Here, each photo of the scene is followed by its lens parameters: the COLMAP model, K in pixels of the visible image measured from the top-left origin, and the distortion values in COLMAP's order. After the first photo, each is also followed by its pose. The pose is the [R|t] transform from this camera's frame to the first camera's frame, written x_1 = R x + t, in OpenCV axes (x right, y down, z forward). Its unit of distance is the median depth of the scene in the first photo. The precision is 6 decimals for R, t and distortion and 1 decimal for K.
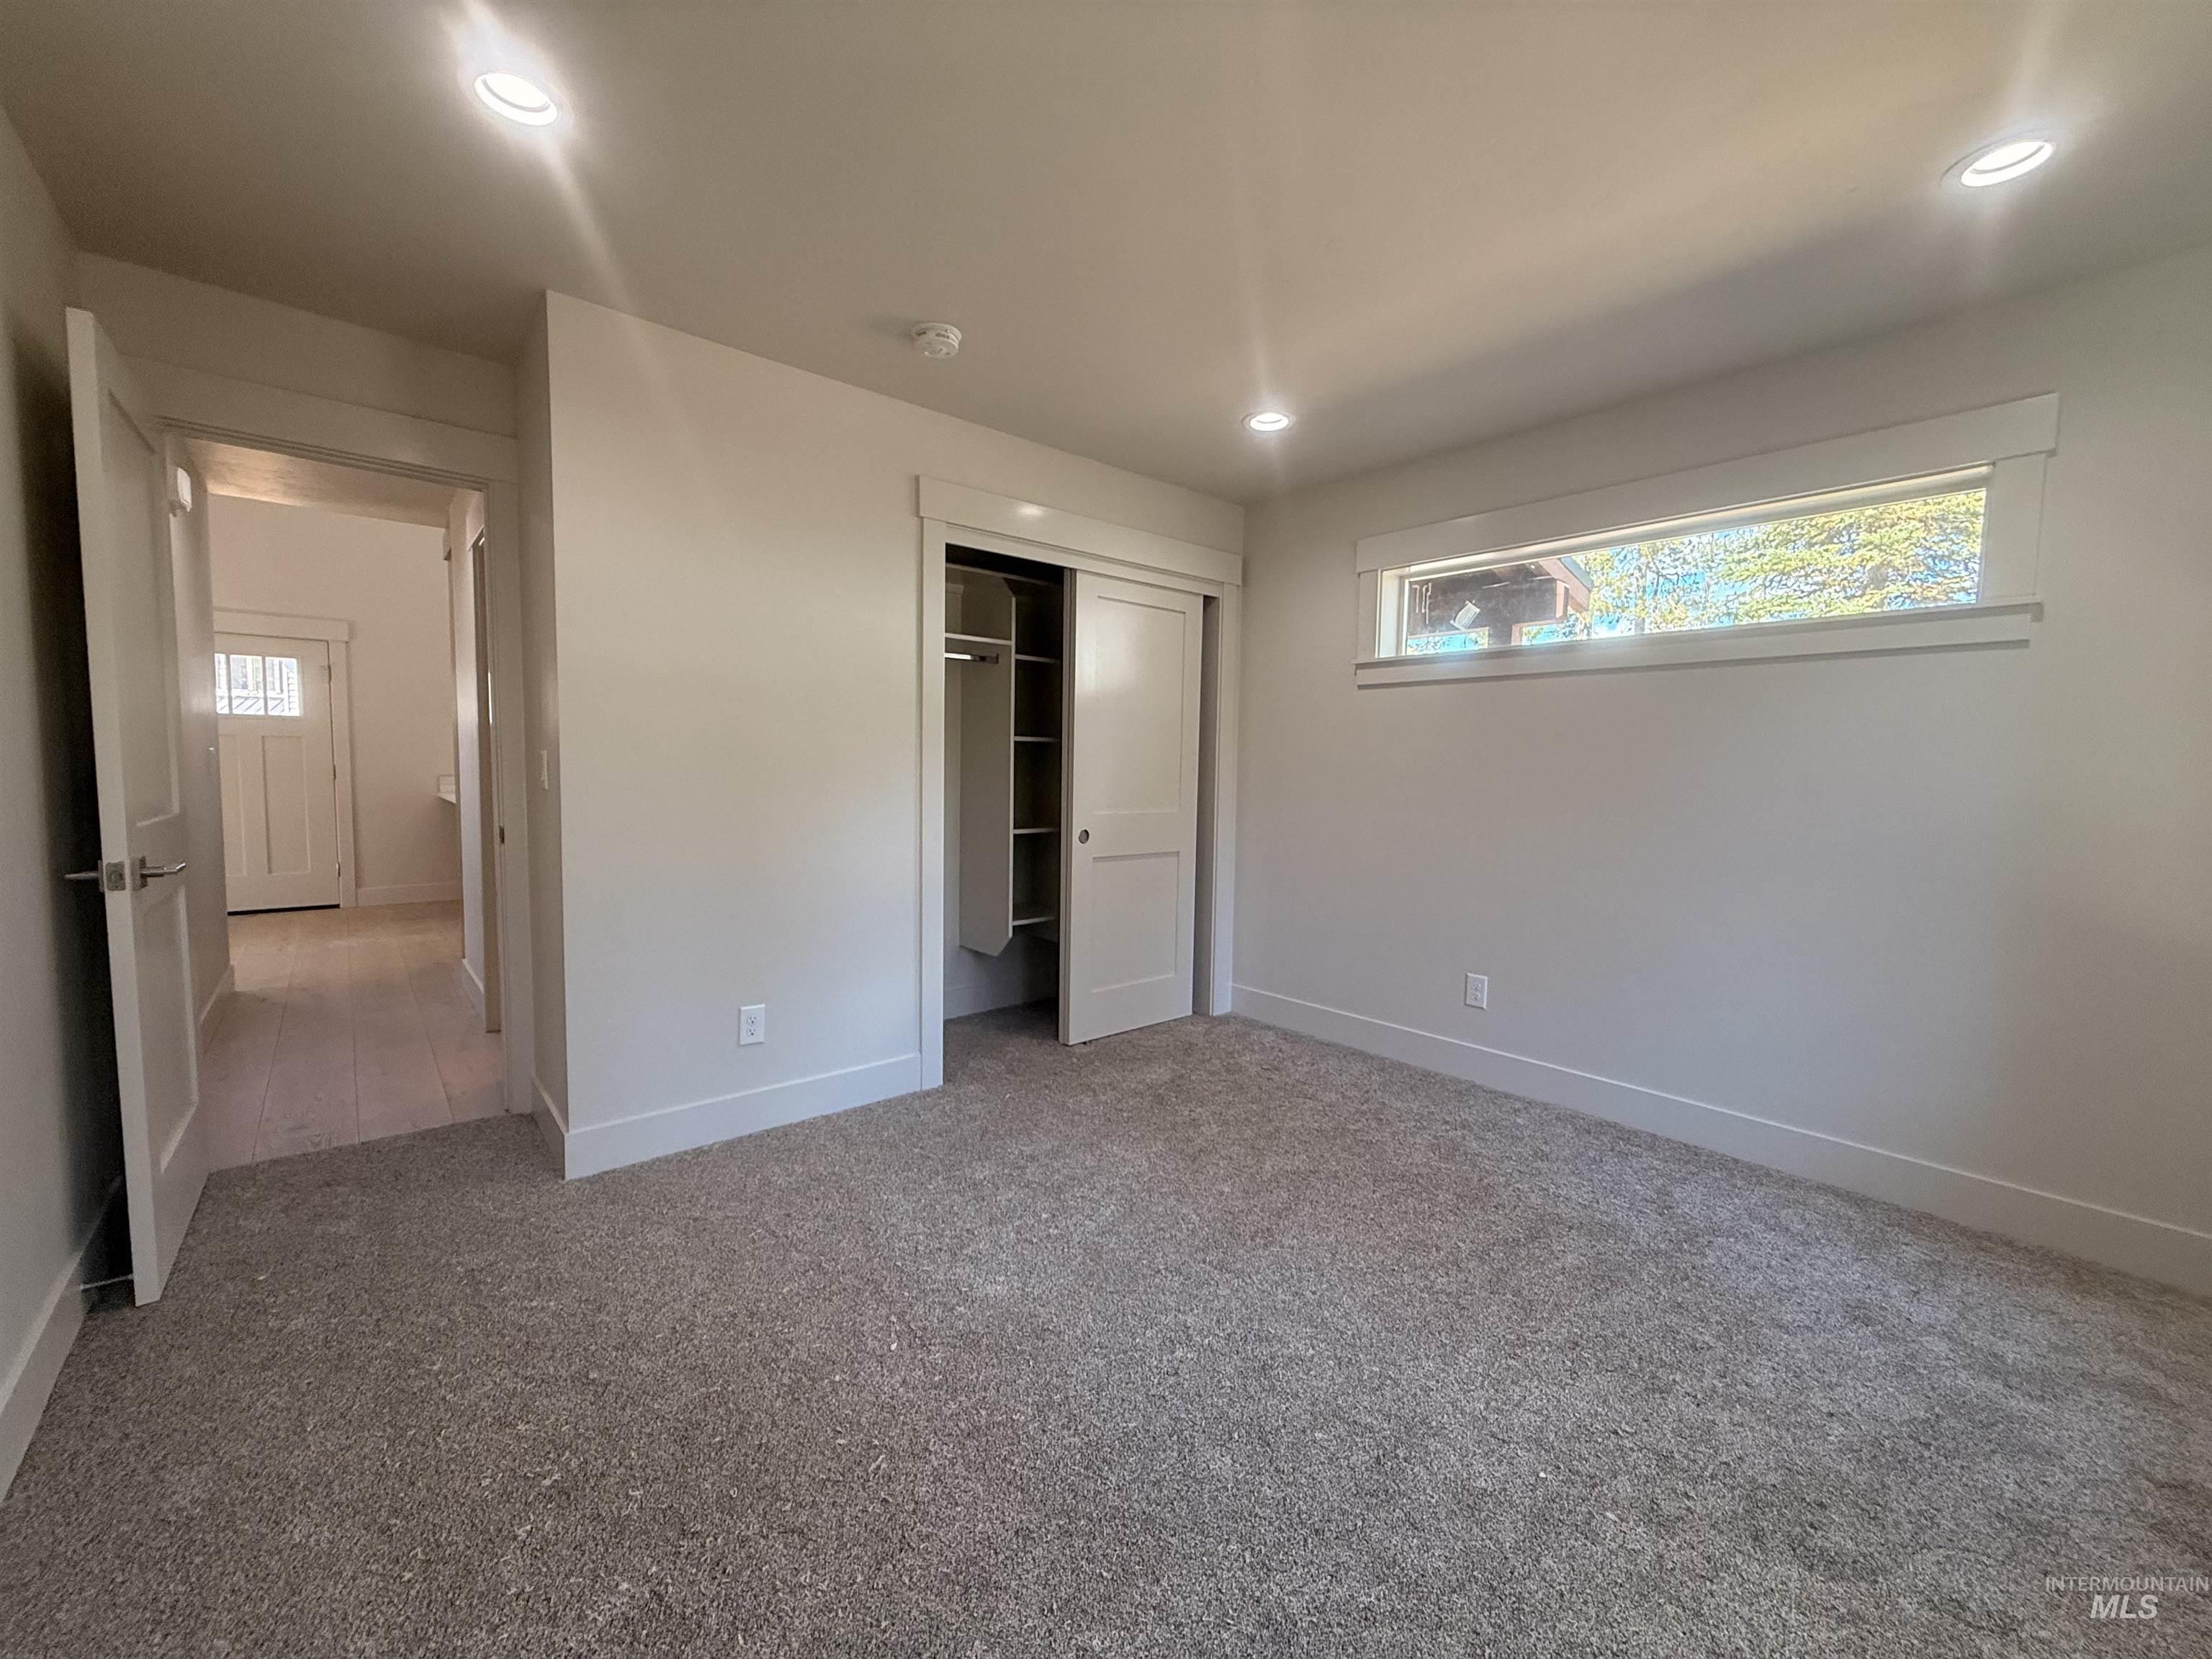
lens RADIAL K [[865.6, 0, 1106.0], [0, 865.6, 829.5], [0, 0, 1]] dist [-0.001742, 0.000275]
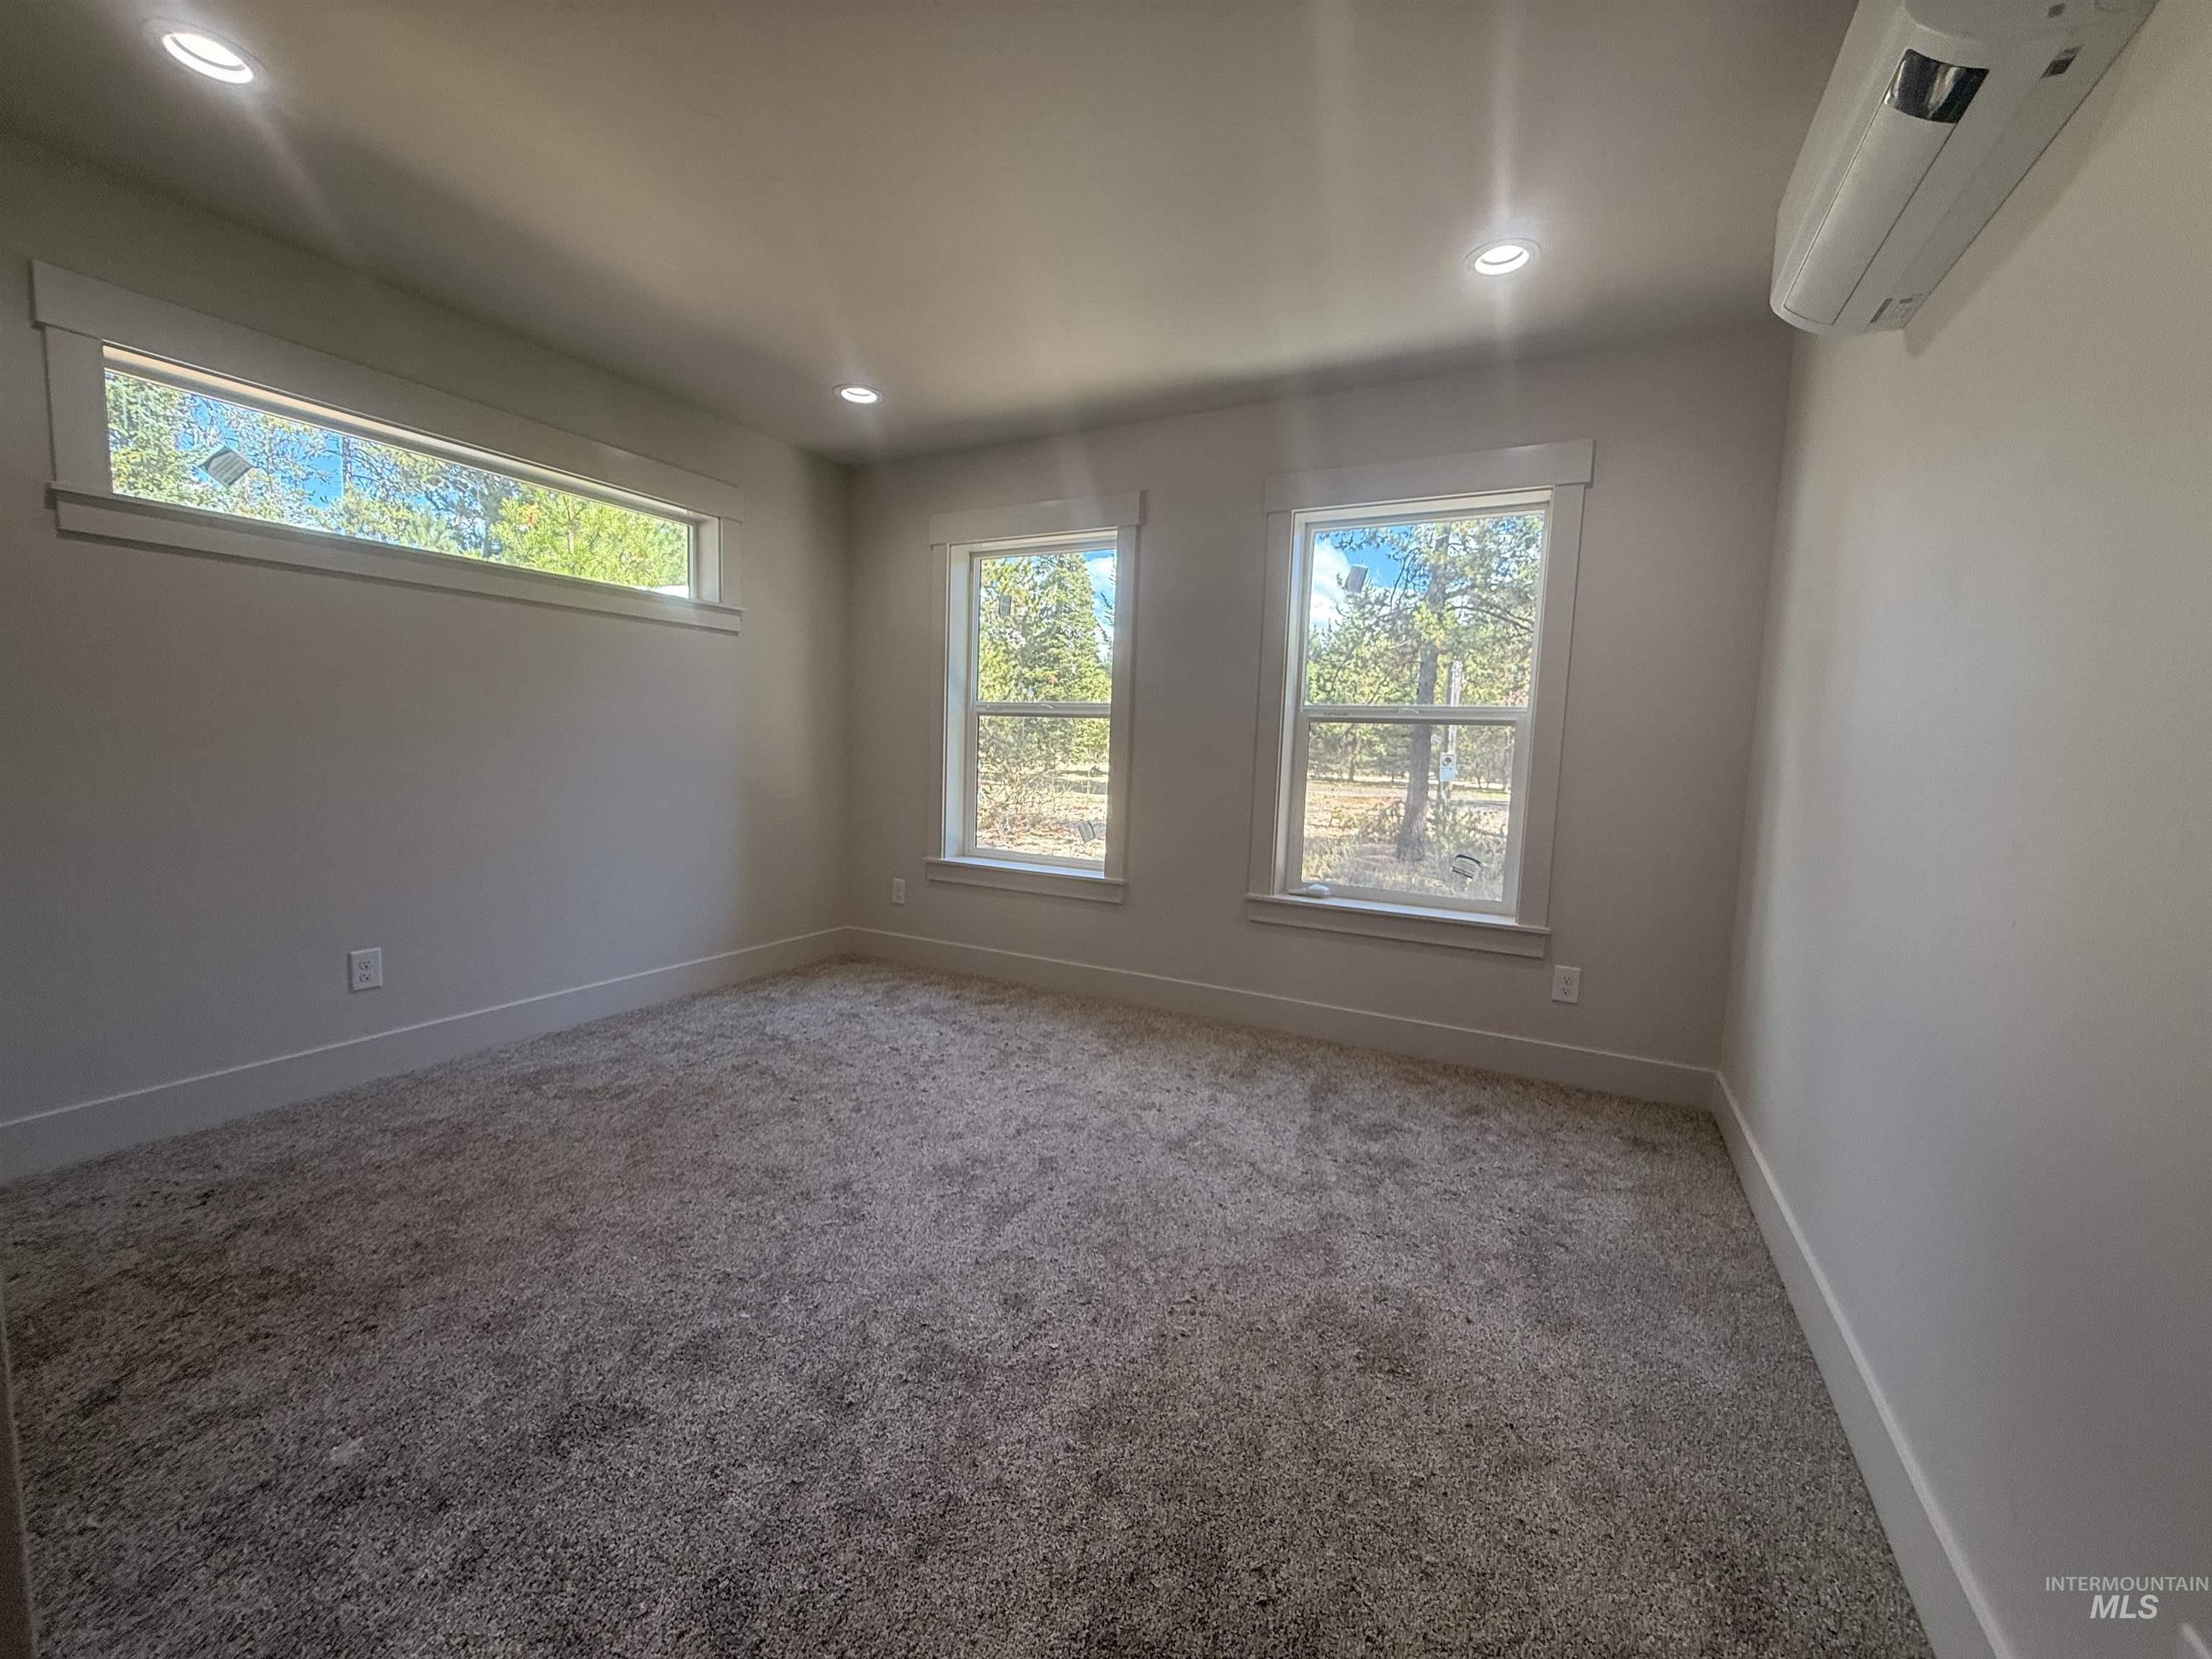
lens RADIAL K [[879.5, 0, 1100.9], [0, 879.5, 826.4], [0, 0, 1]] dist [-0.000933, -0.000359]
pose [[-0.352870, -0.121464, 0.927755, -0.879452], [0.024442, 0.990003, 0.138910, -0.066250], [-0.935353, 0.071694, -0.346374, 1.006281]]
